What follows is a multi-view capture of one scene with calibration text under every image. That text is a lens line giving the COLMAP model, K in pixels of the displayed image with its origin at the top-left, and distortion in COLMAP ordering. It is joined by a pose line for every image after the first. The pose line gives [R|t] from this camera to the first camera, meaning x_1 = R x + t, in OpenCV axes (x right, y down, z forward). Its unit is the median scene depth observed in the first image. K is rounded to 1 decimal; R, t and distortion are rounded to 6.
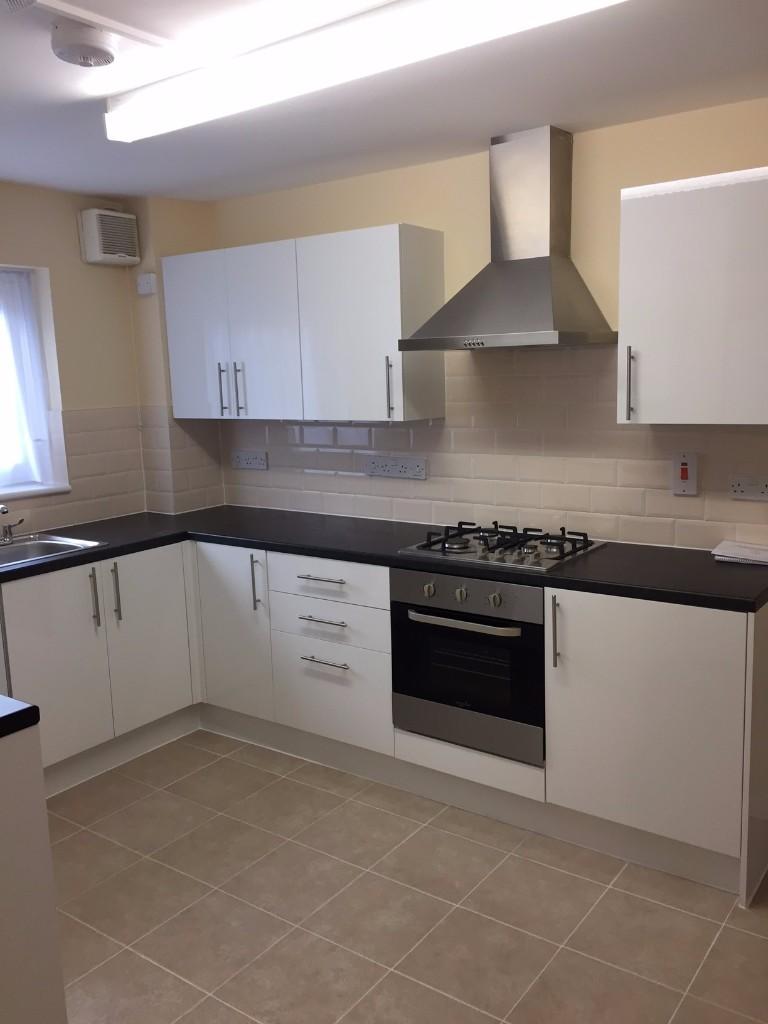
lens RADIAL K [[885.8, 0, 384.0], [0, 885.8, 512.0], [0, 0, 1]] dist [0.109675, -0.000545]
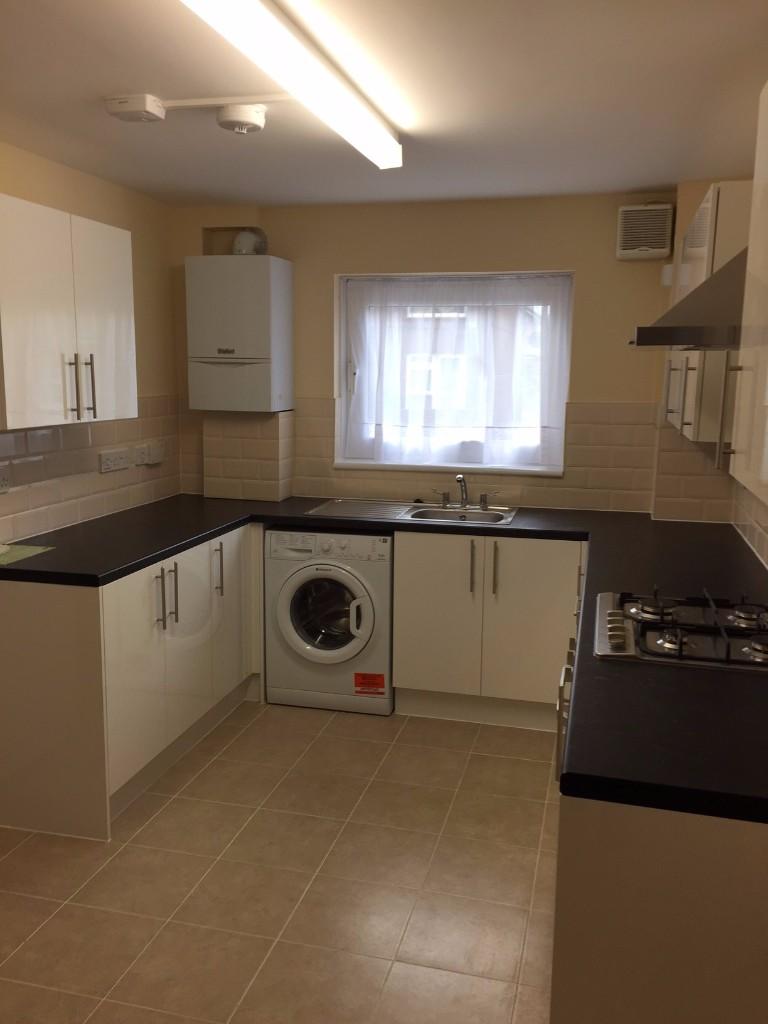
lens RADIAL K [[885.8, 0, 384.0], [0, 885.8, 512.0], [0, 0, 1]] dist [0.109675, -0.000545]
pose [[0.372632, 0.183849, -0.909585, 0.563909], [-0.172029, 0.976874, 0.126975, -0.083031], [0.911894, 0.109160, 0.395642, 0.394140]]
